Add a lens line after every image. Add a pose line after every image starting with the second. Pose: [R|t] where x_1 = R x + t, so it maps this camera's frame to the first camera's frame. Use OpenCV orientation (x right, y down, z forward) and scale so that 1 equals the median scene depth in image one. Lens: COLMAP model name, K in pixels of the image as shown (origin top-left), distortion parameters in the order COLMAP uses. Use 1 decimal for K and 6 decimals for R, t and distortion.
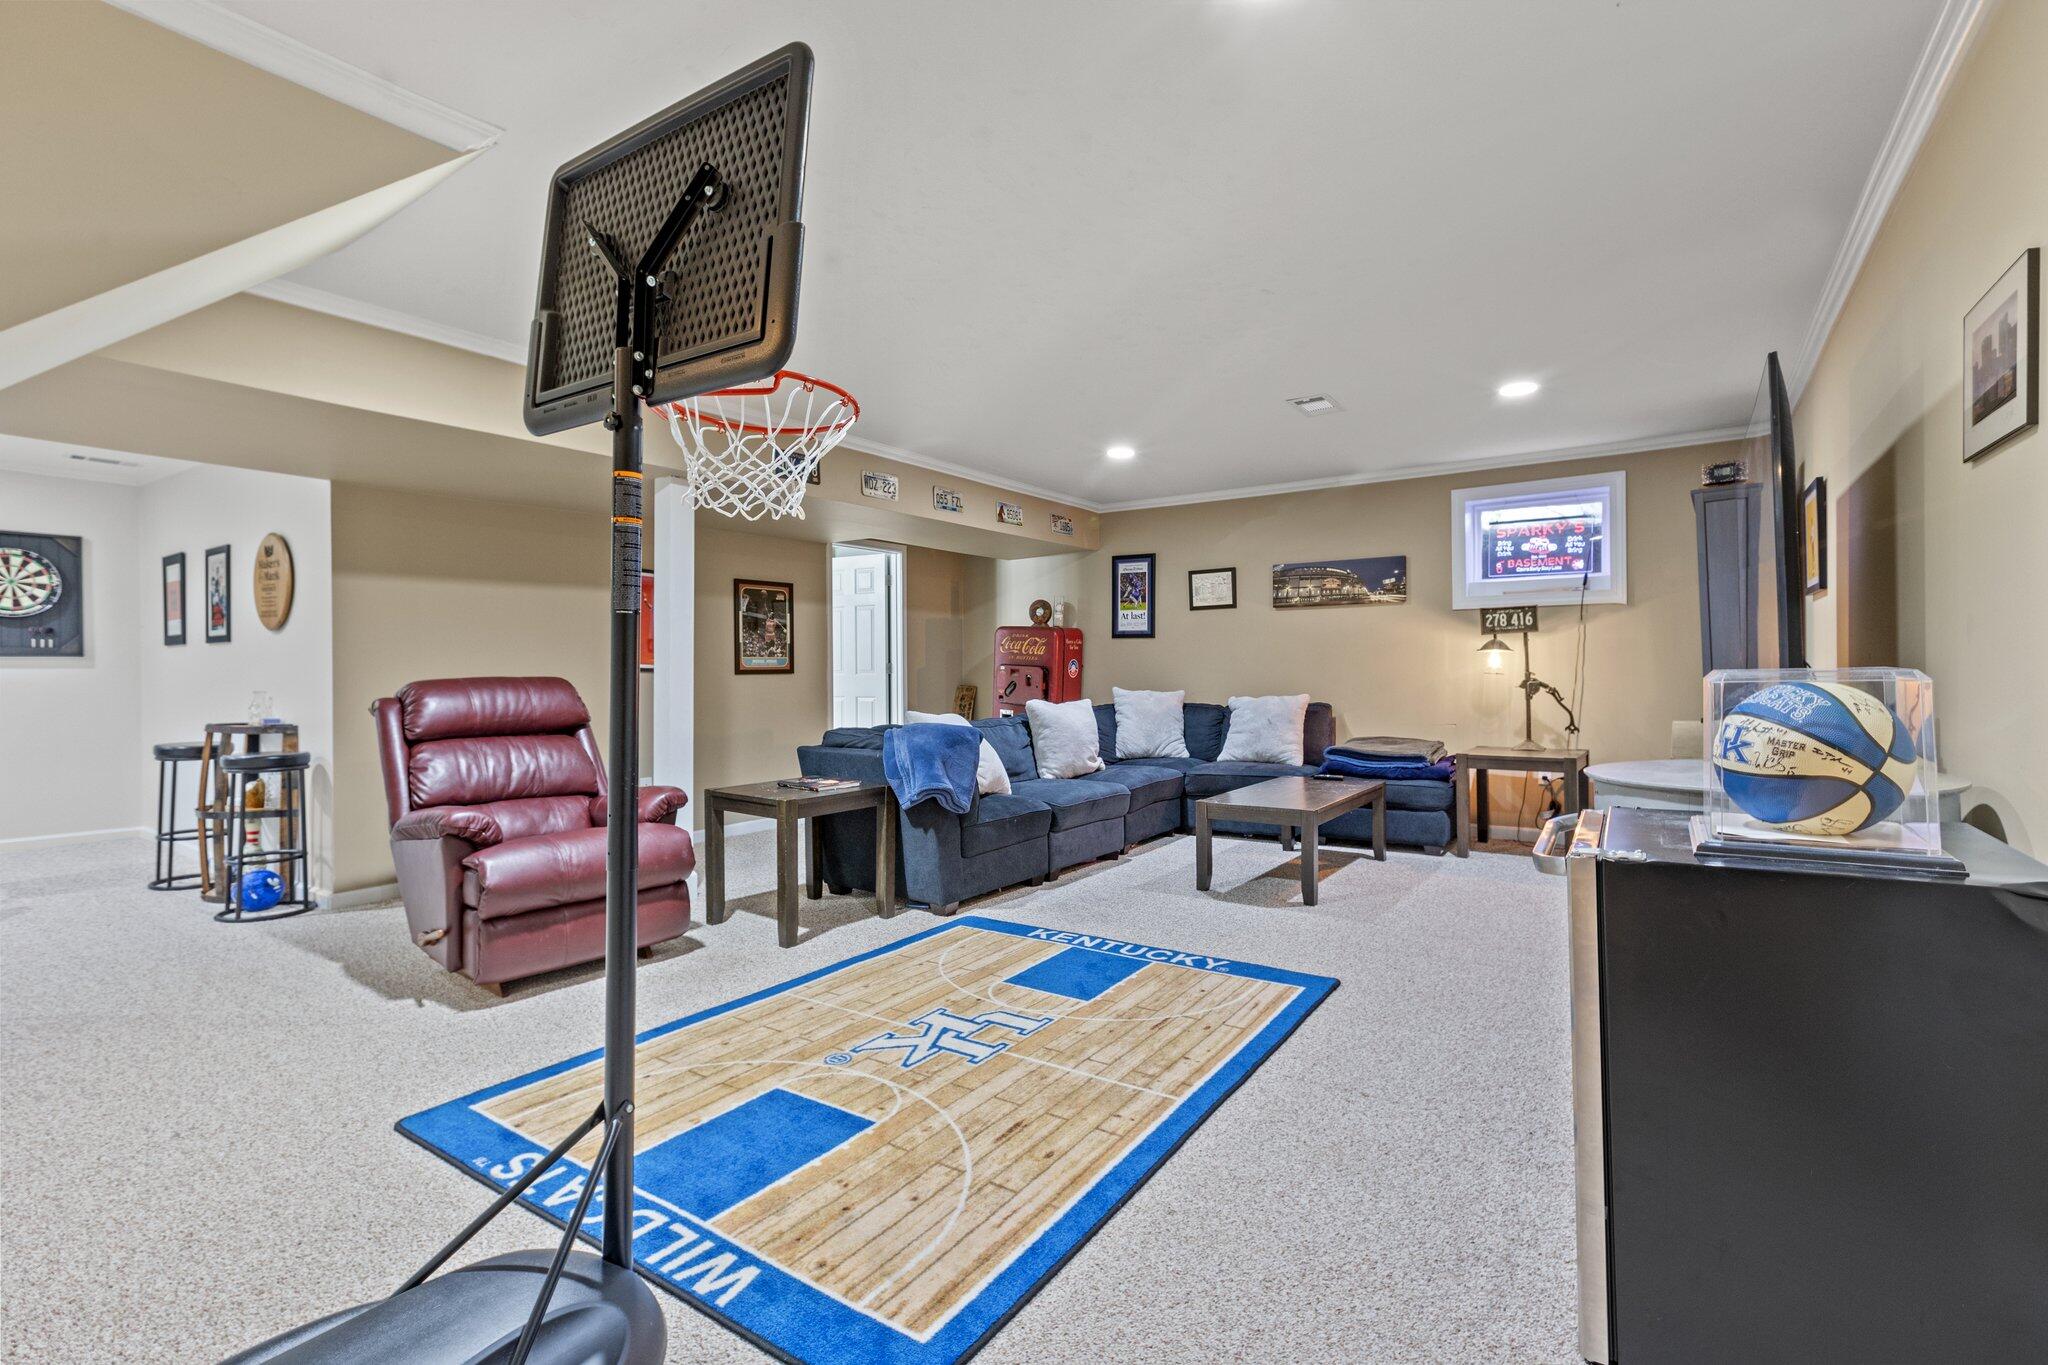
lens RADIAL K [[922.8, 0, 1064.6], [0, 922.8, 662.4], [0, 0, 1]] dist [-0.000348, 0.000196]
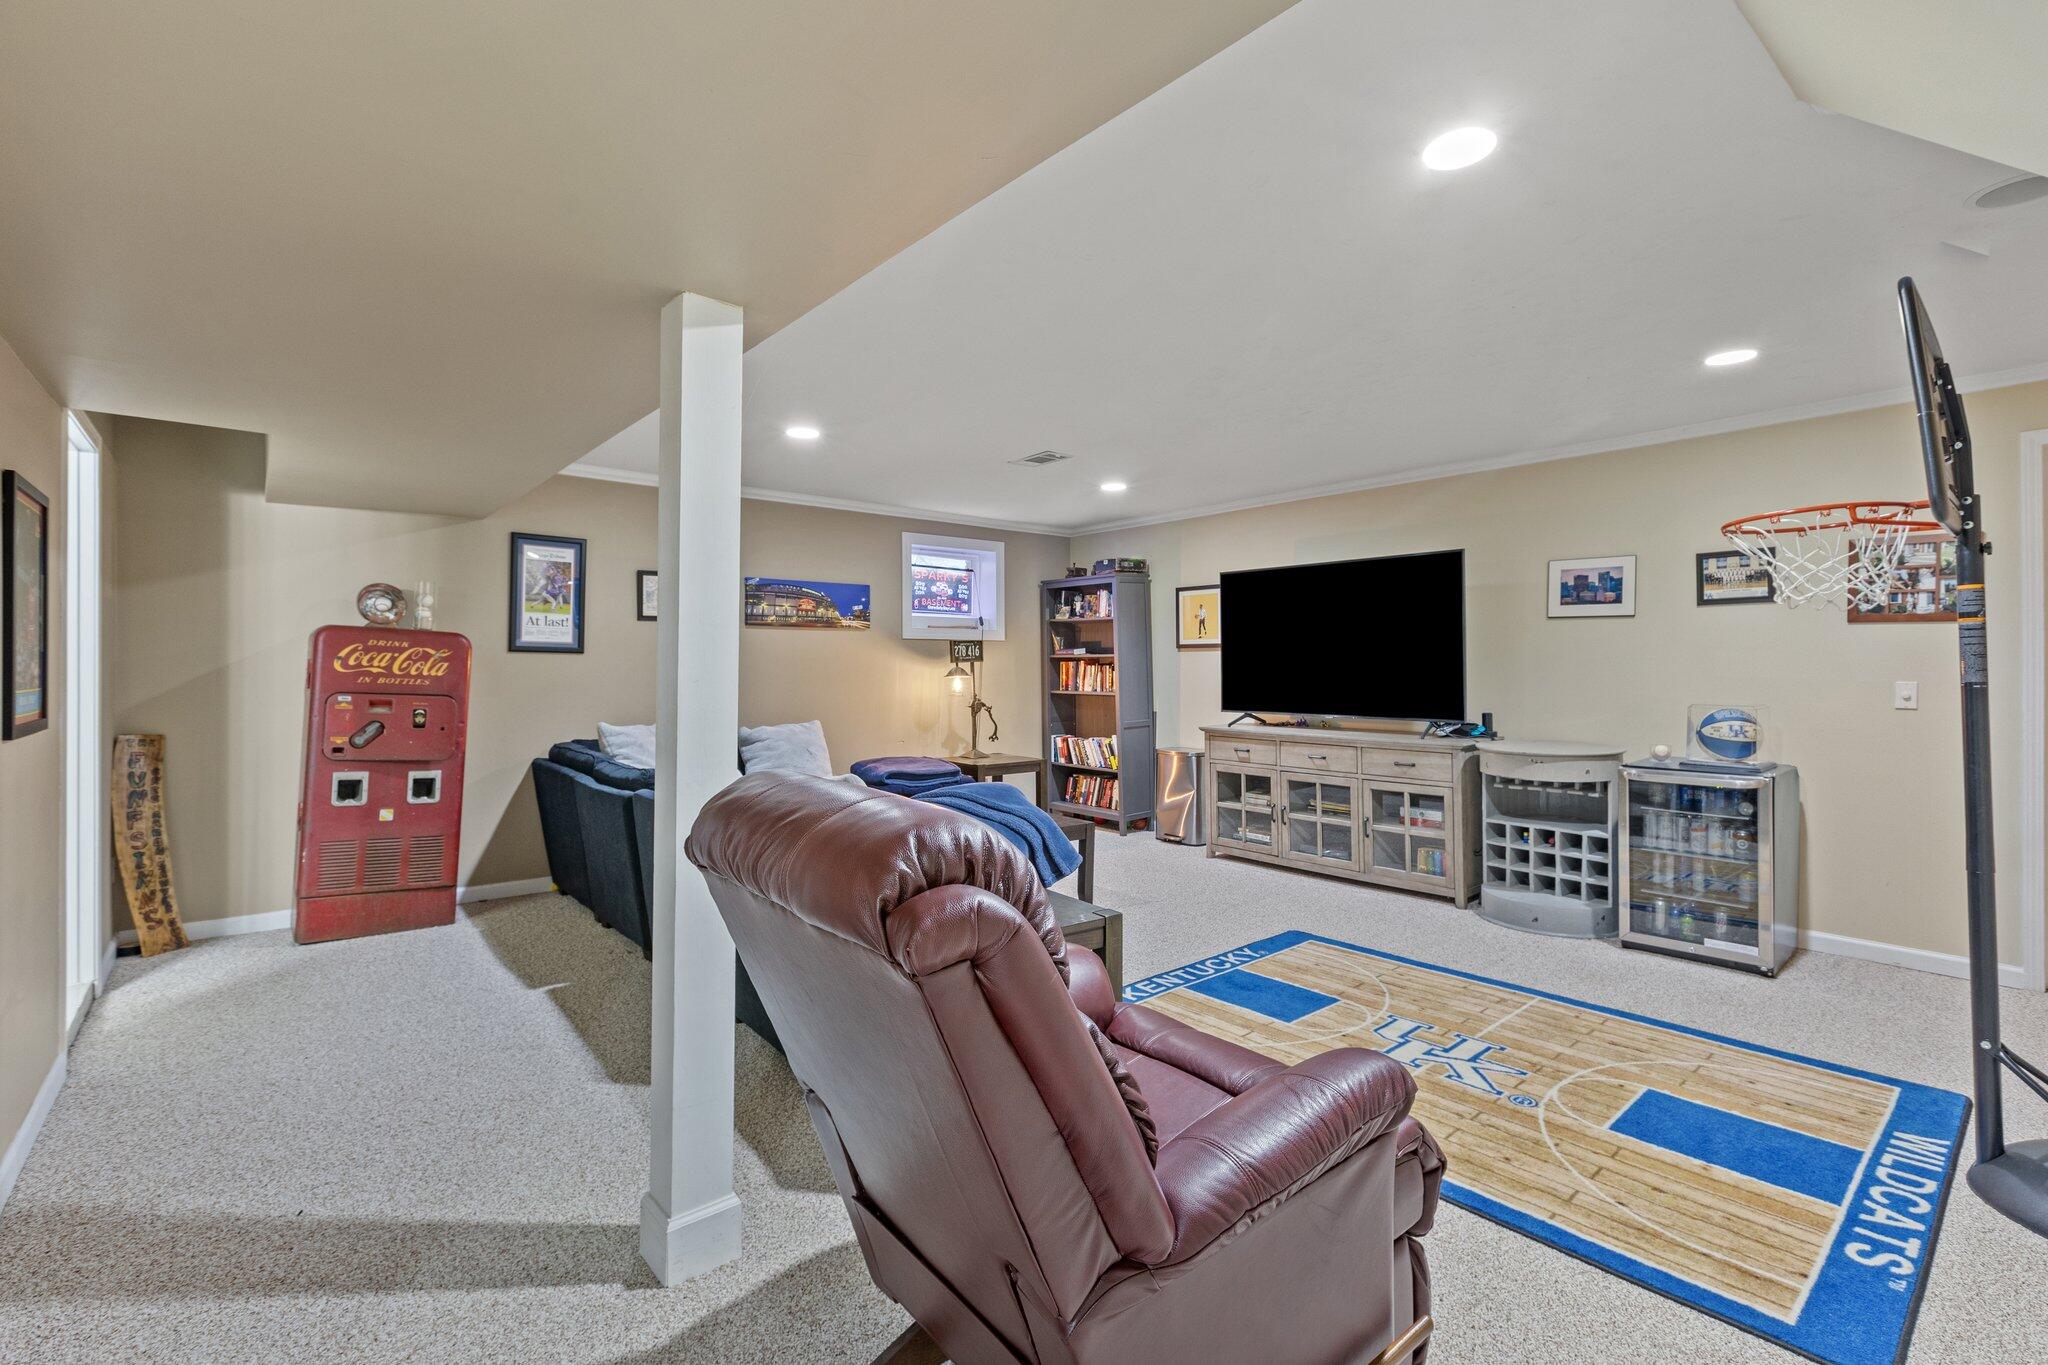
lens RADIAL K [[908.8, 0, 1027.5], [0, 908.8, 671.2], [0, 0, 1]] dist [-0.000607, -0.001085]
pose [[0.288557, 0.003065, 0.957458, -1.023243], [-0.008120, 0.999967, -0.000753, -0.030761], [-0.957428, -0.007557, 0.288572, 0.925238]]
